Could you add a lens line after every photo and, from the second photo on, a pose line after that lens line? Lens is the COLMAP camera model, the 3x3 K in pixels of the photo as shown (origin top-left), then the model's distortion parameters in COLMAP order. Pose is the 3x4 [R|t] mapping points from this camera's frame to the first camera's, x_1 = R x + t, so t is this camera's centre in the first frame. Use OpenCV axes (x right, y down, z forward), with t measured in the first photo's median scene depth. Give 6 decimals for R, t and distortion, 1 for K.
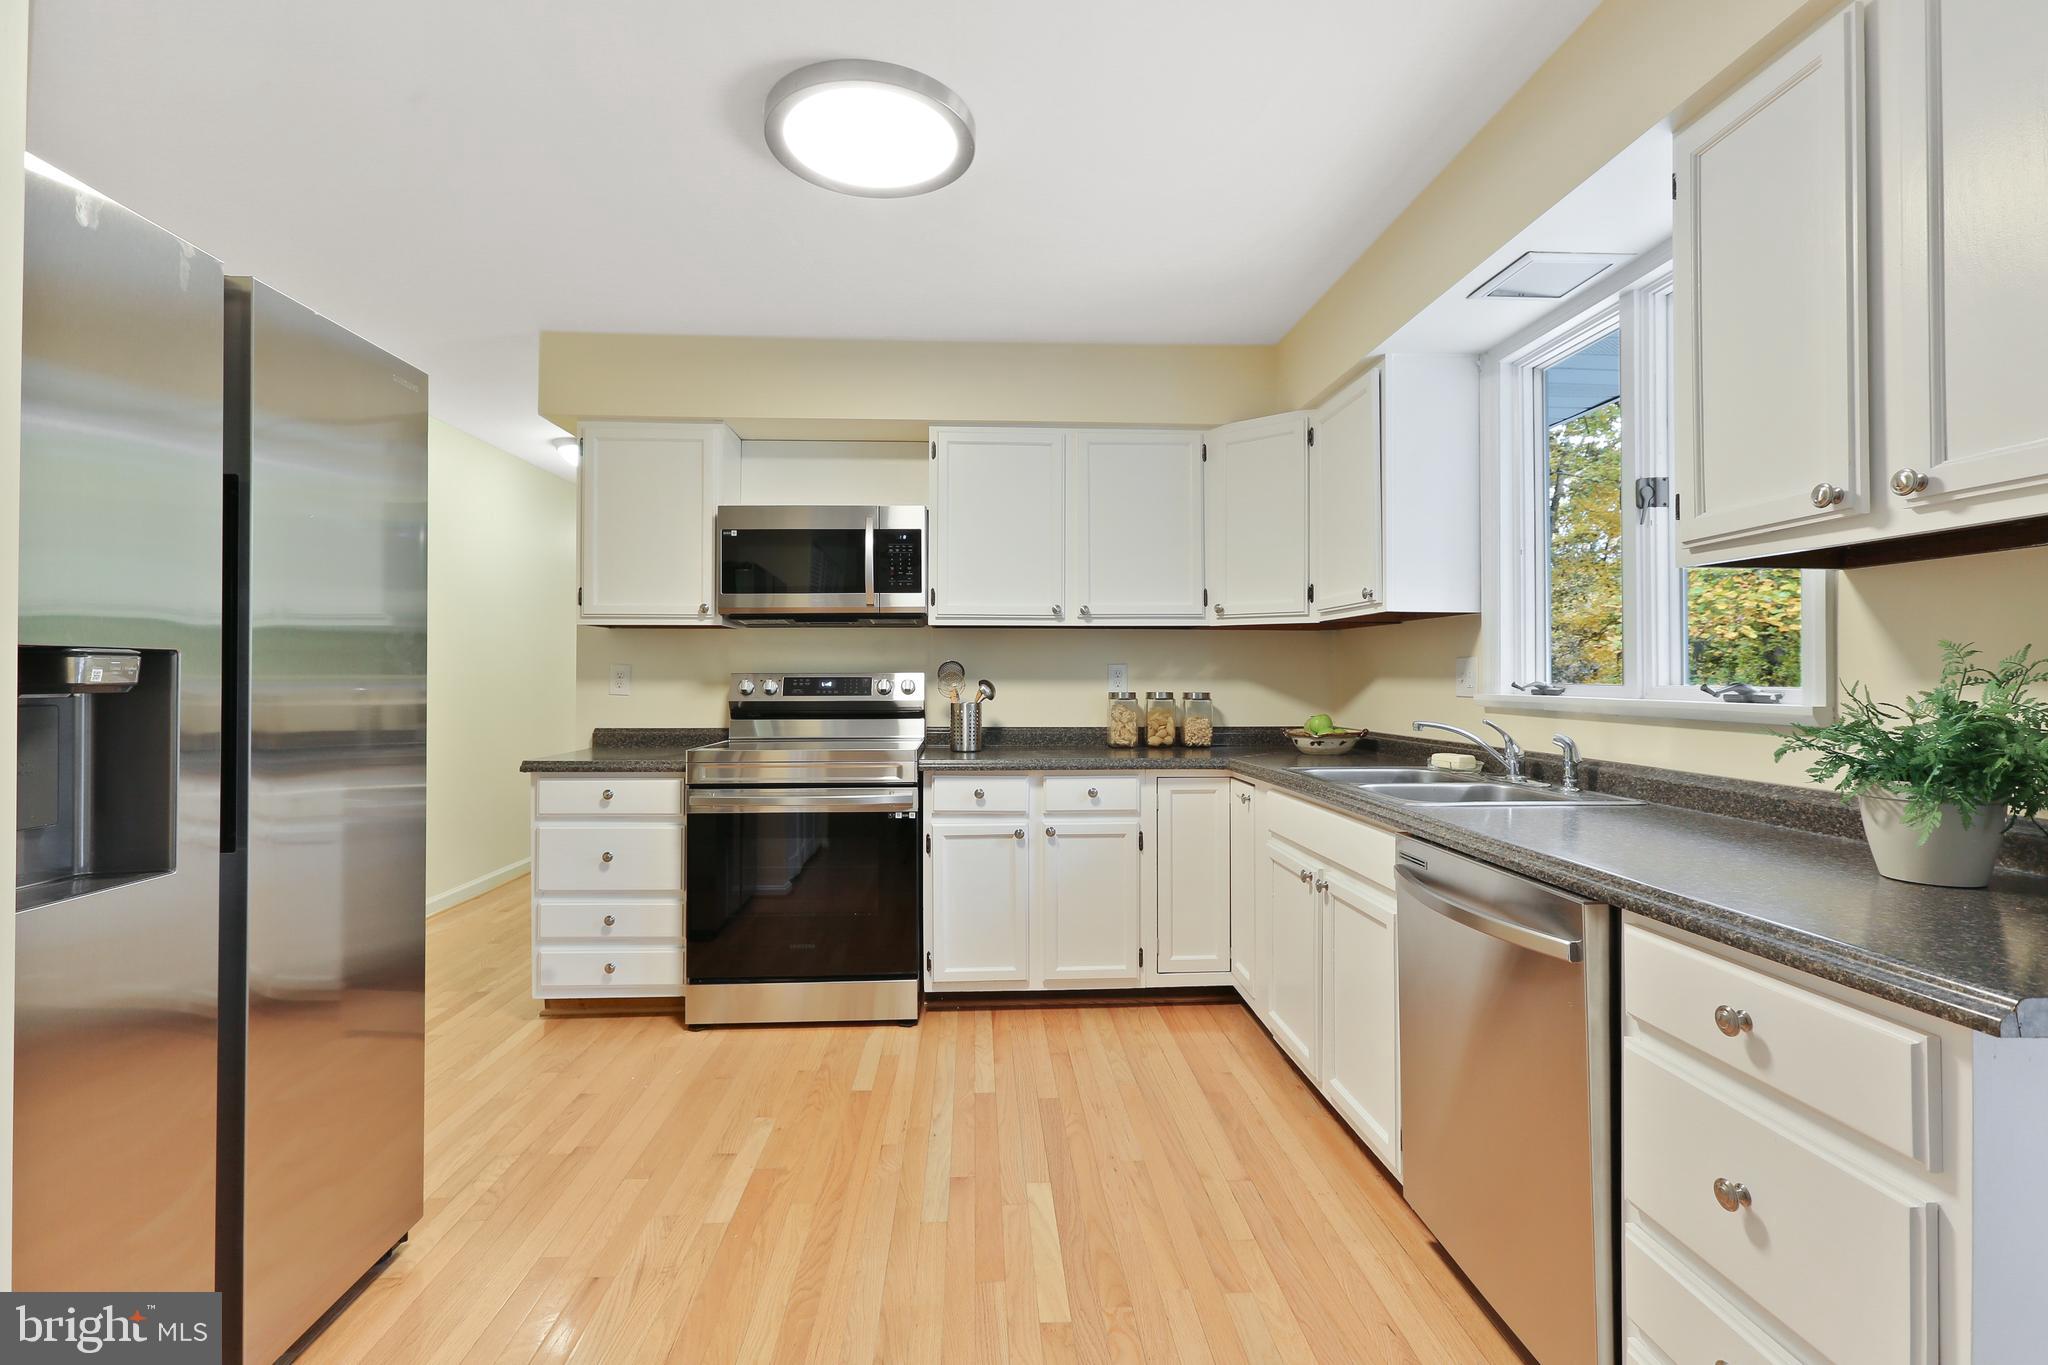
lens RADIAL K [[943.4, 0, 1028.2], [0, 943.4, 651.9], [0, 0, 1]] dist [-0.000062, 0.000171]
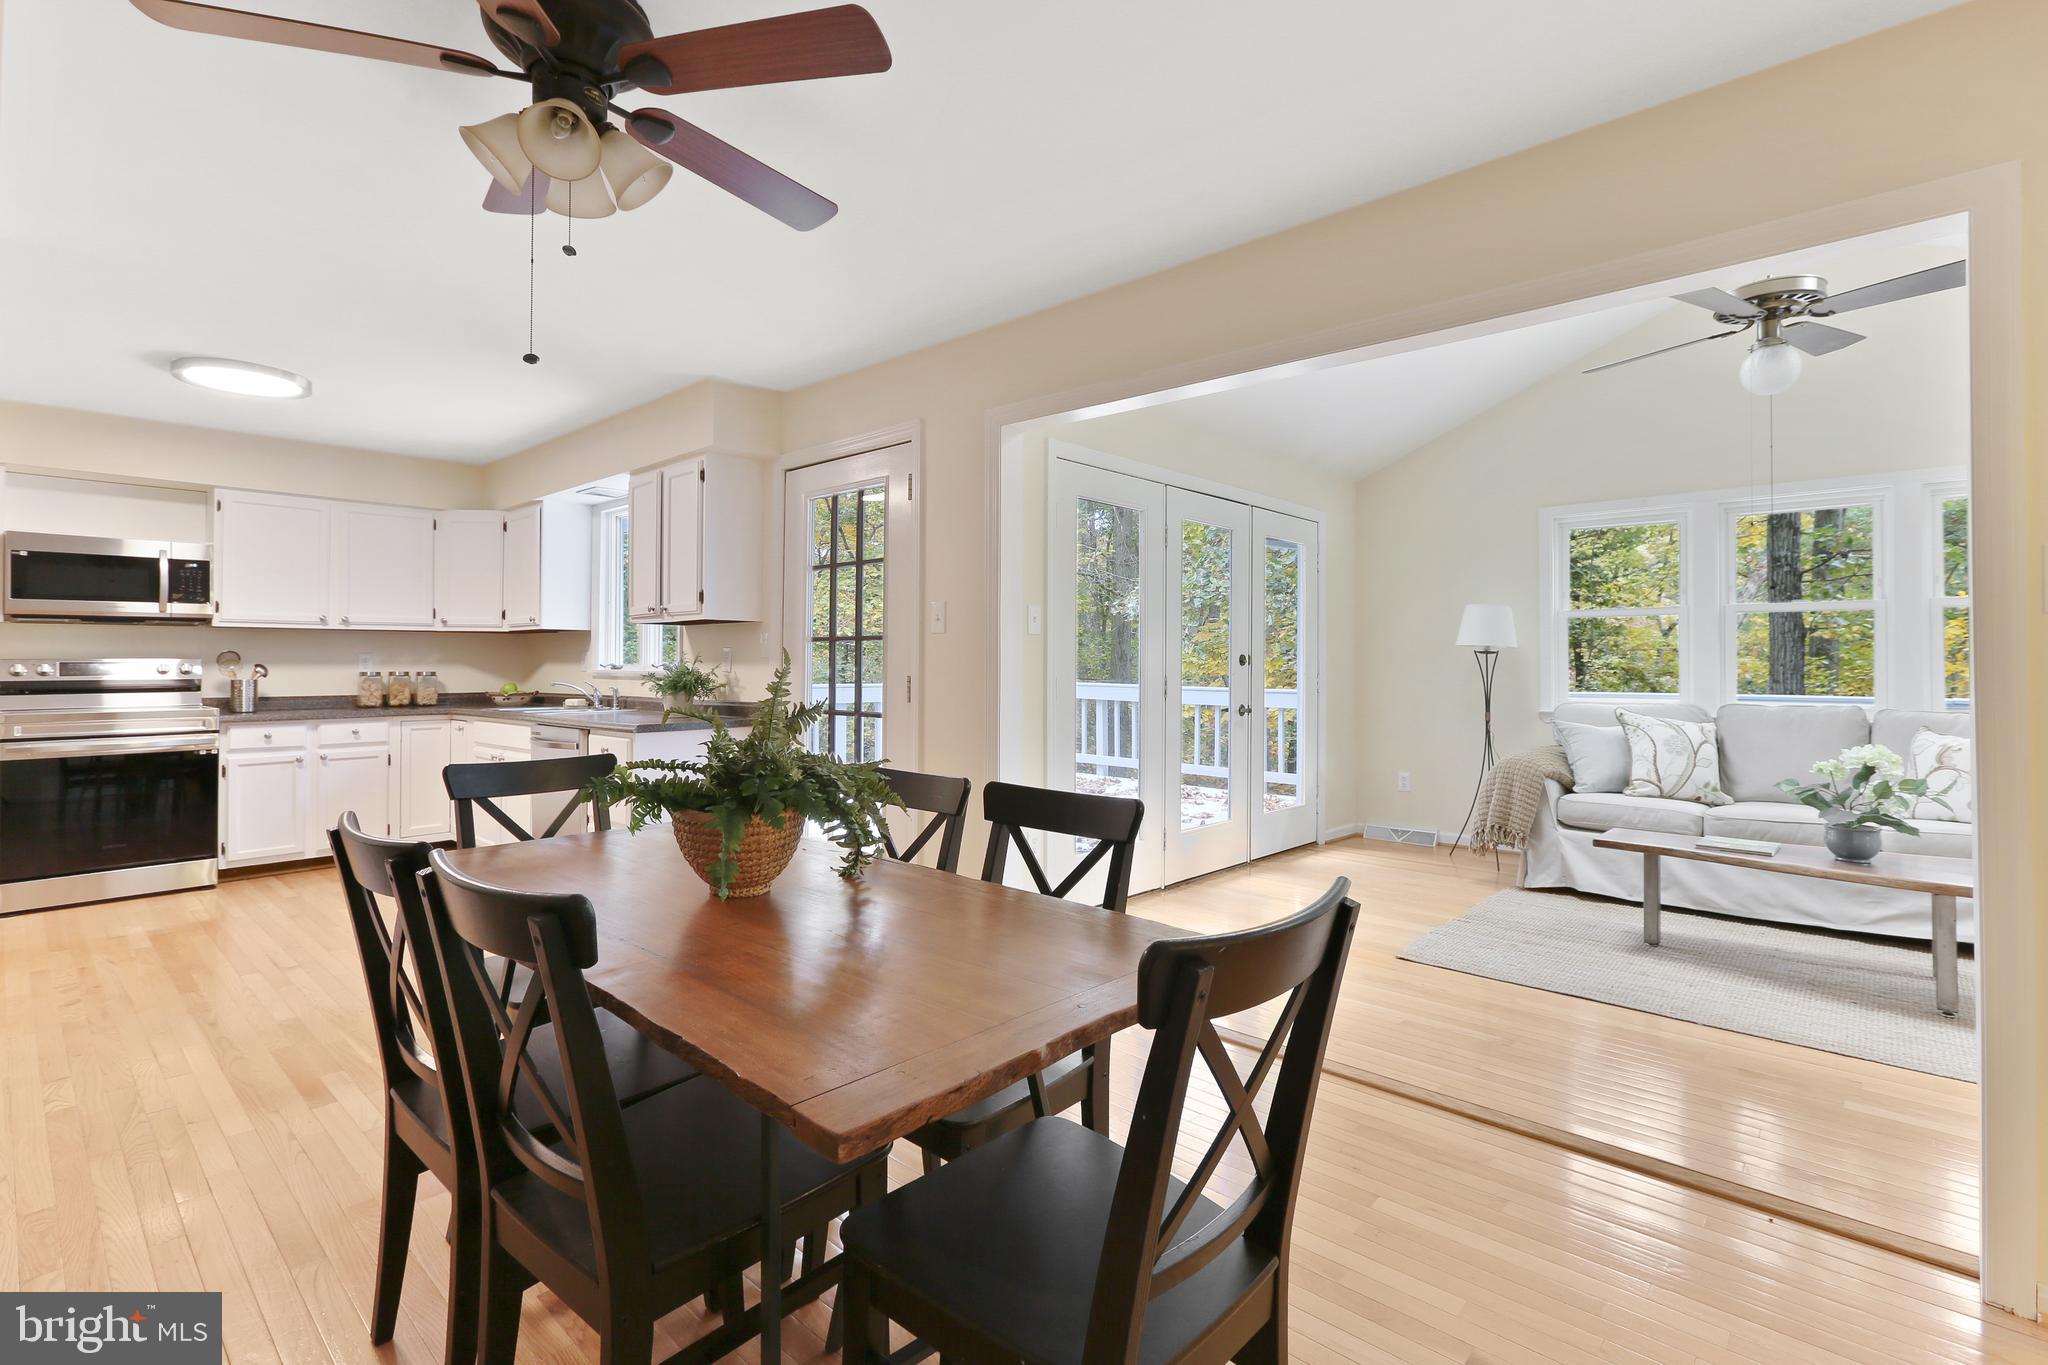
lens RADIAL K [[943.4, 0, 1028.2], [0, 943.4, 651.9], [0, 0, 1]] dist [-0.000062, 0.000171]
pose [[0.716757, 0.007704, 0.697281, -0.222250], [-0.017905, 0.999813, 0.007358, -0.022068], [-0.697094, -0.017758, 0.716760, -0.925983]]
